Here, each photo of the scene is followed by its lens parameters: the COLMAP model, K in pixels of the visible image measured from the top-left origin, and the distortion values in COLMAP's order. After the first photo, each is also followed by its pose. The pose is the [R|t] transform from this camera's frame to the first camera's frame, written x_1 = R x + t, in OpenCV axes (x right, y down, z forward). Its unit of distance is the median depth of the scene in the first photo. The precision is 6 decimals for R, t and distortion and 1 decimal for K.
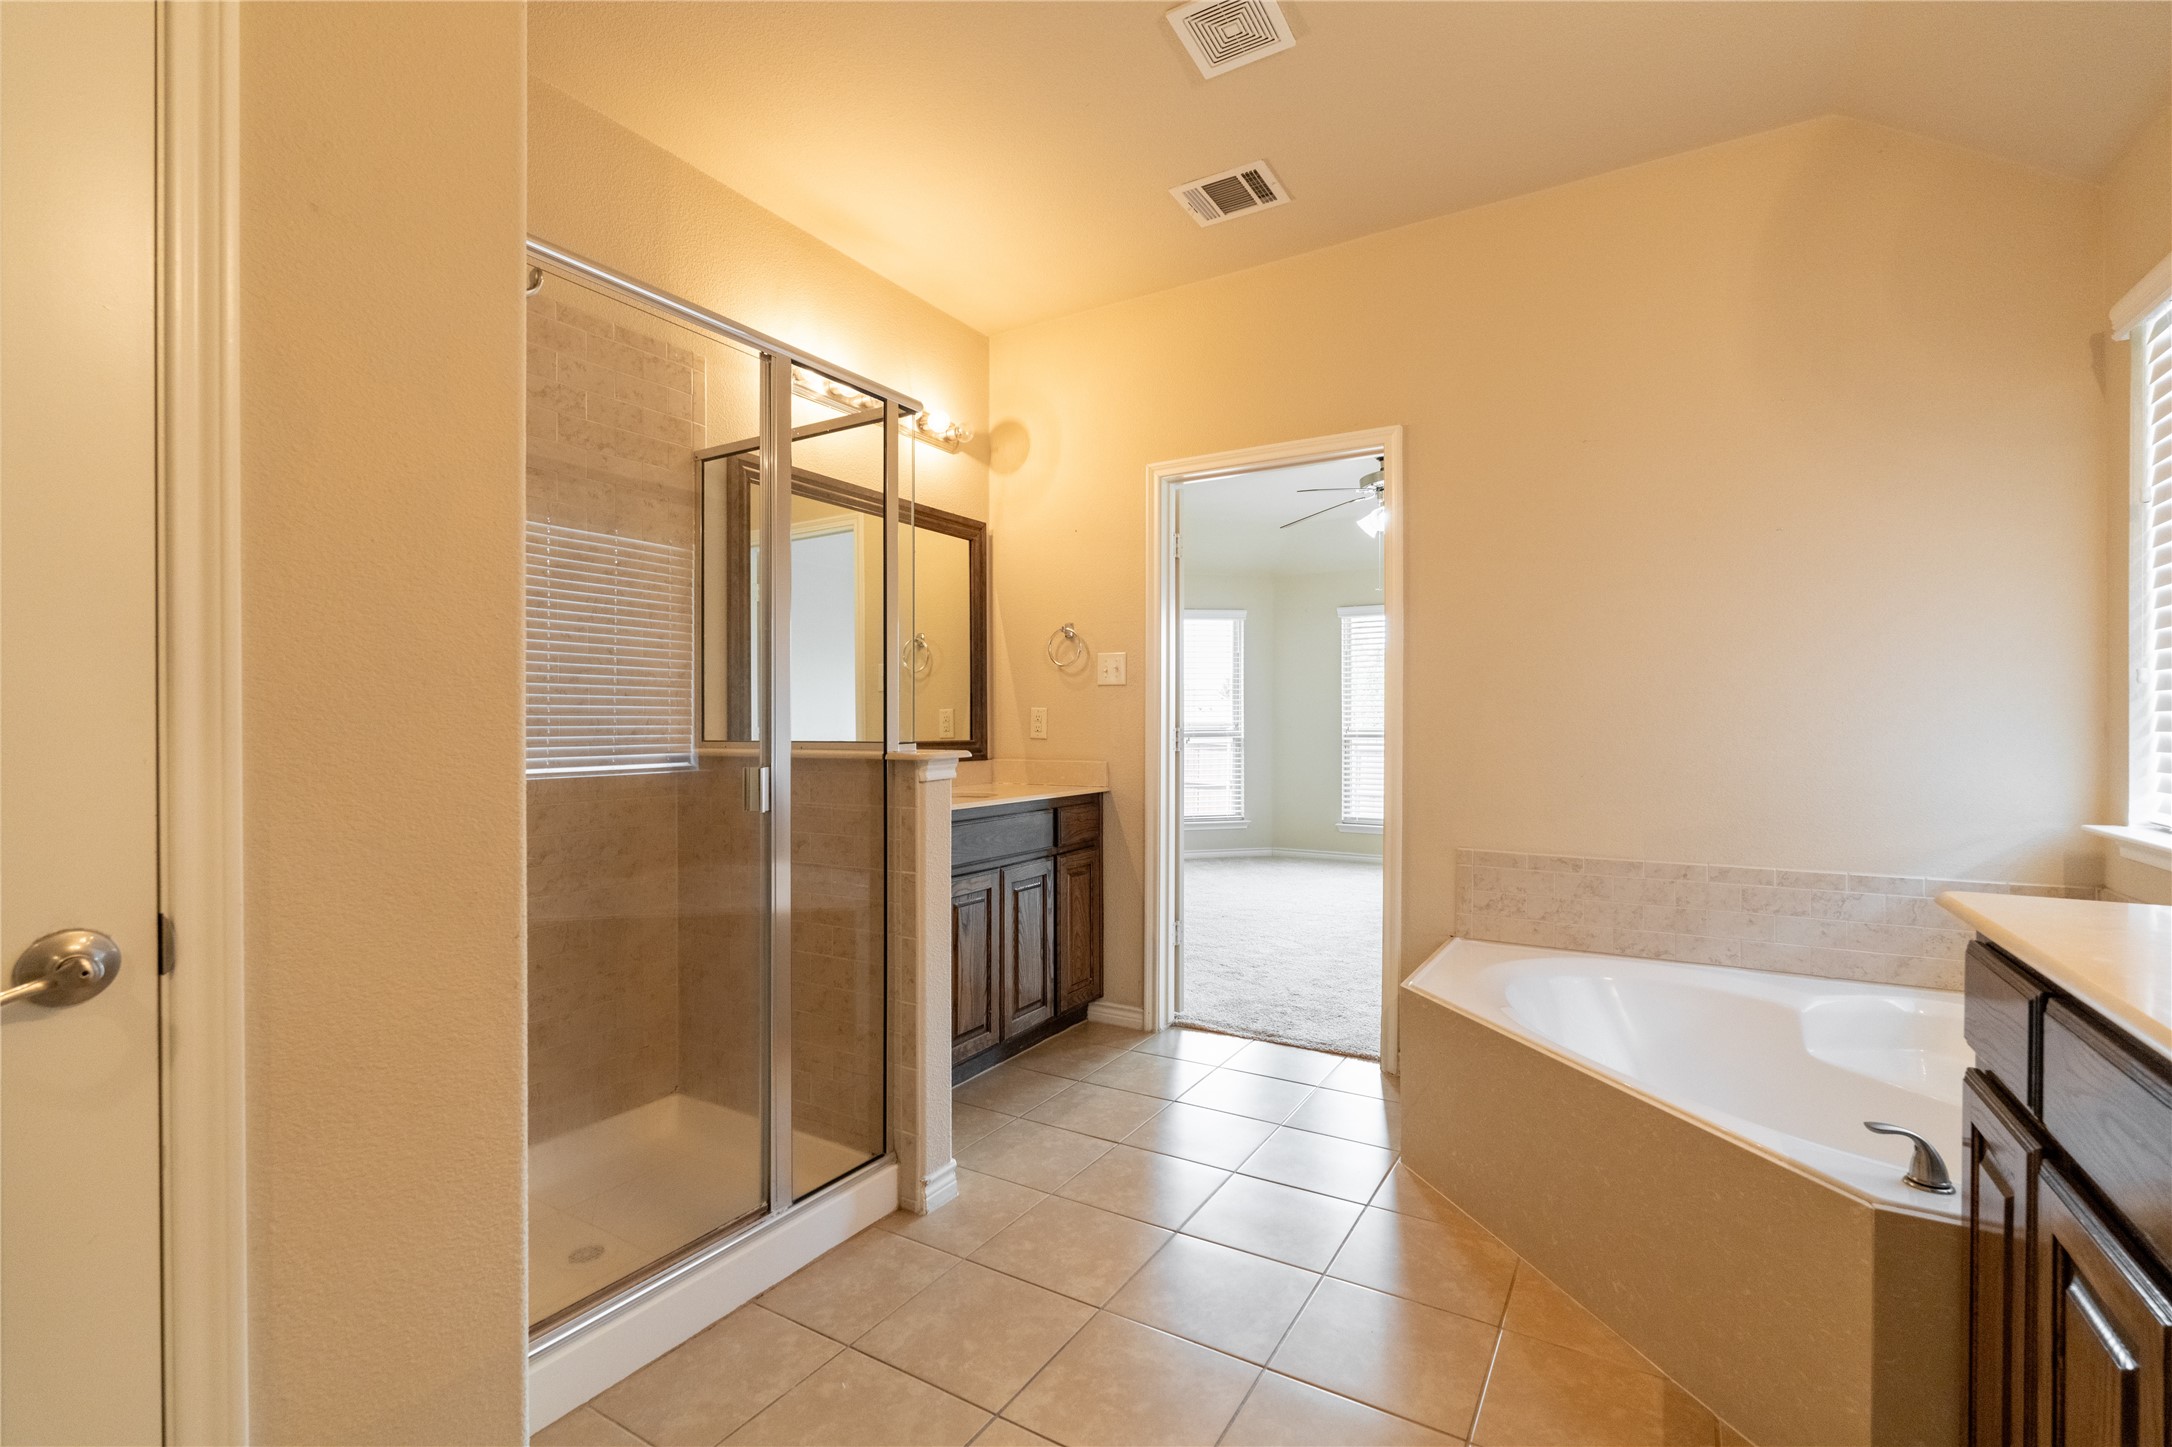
lens RADIAL K [[963.1, 0, 1086.0], [0, 963.1, 723.5], [0, 0, 1]] dist [-0.001648, 0.000392]
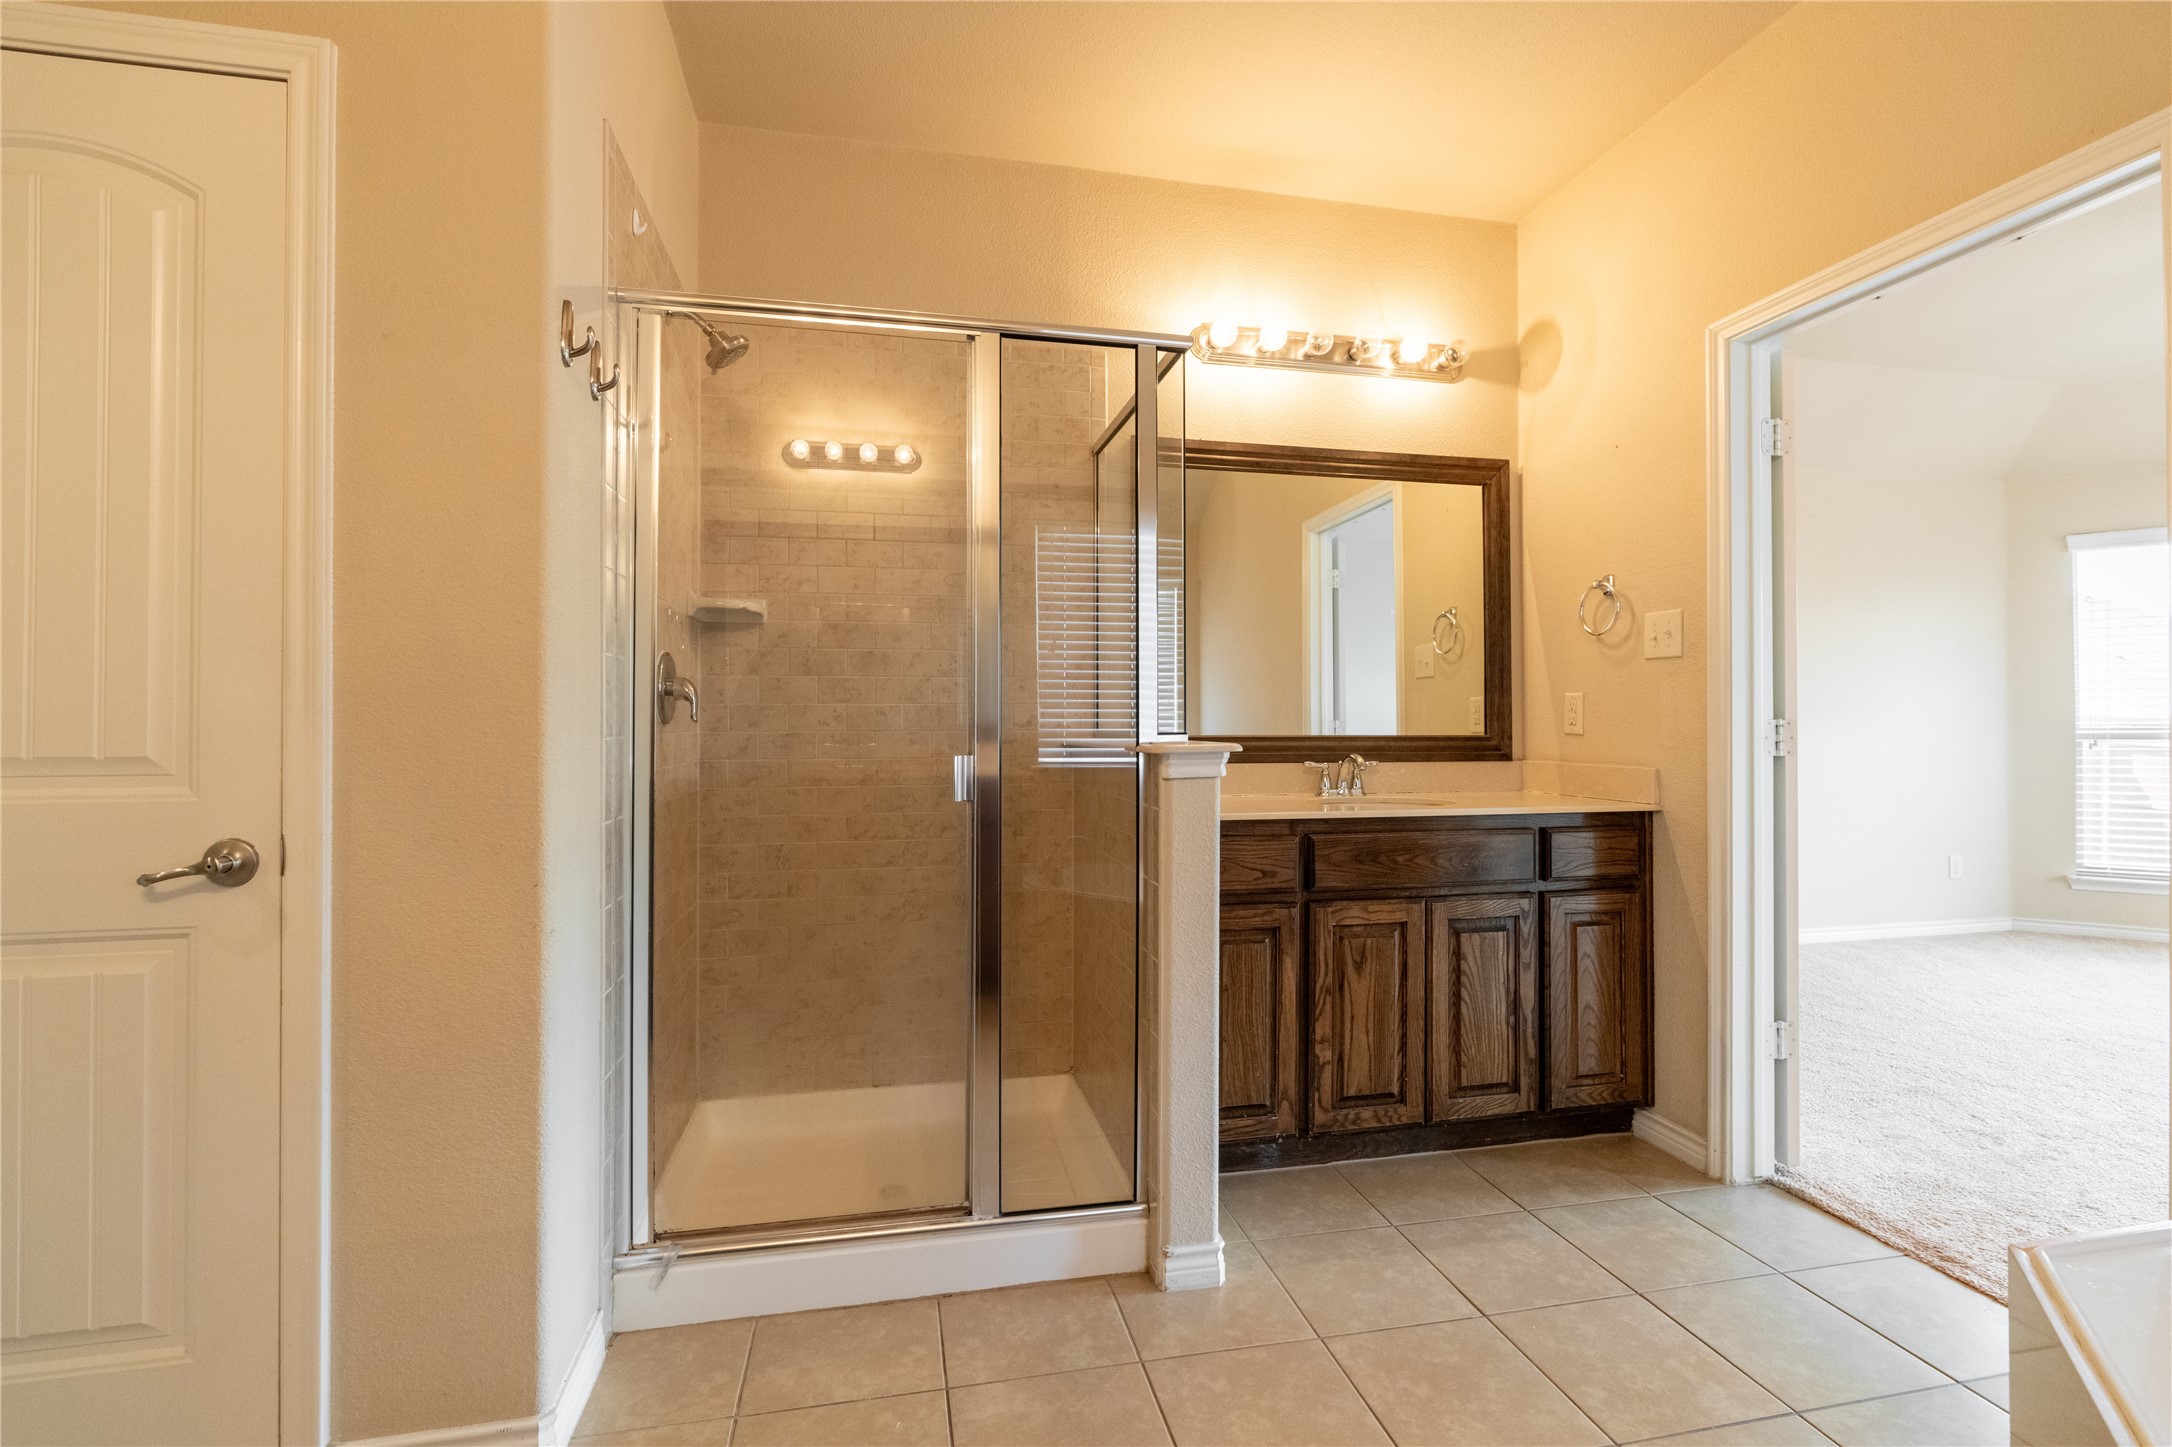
lens RADIAL K [[967.7, 0, 1087.4], [0, 967.7, 709.4], [0, 0, 1]] dist [-0.001379, 0.000785]
pose [[0.684025, -0.007487, -0.729420, 0.269247], [-0.000657, 0.999941, -0.010880, 0.005332], [0.729458, 0.007921, 0.683979, 0.239259]]
